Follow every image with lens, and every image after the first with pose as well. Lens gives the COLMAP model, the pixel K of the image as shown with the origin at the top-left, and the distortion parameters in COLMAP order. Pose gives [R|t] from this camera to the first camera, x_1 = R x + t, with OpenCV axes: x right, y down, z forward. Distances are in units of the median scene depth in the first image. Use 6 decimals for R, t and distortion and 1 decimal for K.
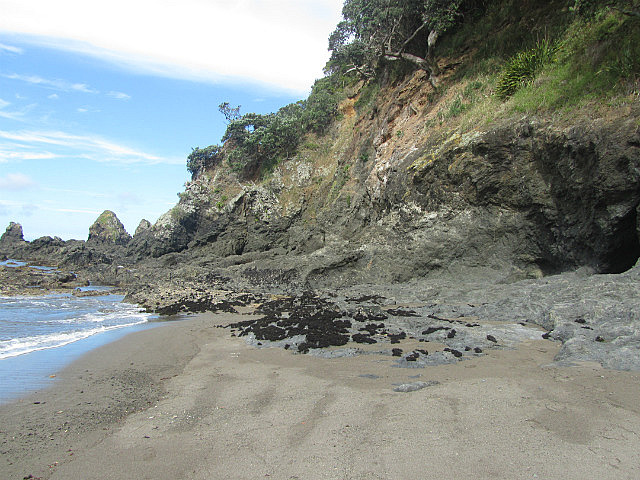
lens RADIAL K [[524.6, 0, 320.0], [0, 524.6, 239.9], [0, 0, 1]] dist [-0.053753, 0.025993]
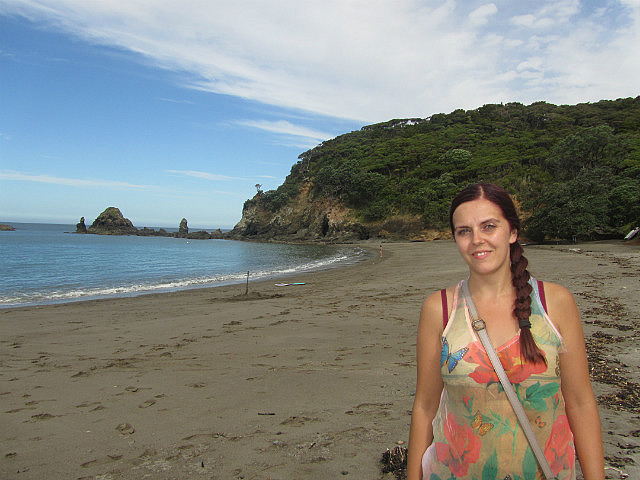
lens RADIAL K [[524.6, 0, 319.6], [0, 524.6, 239.0], [0, 0, 1]] dist [-0.053753, 0.025993]
pose [[0.937880, -0.018221, 0.346481, -0.995195], [-0.000705, 0.998518, 0.054421, -0.130454], [-0.346959, -0.051285, 0.936477, -2.133889]]
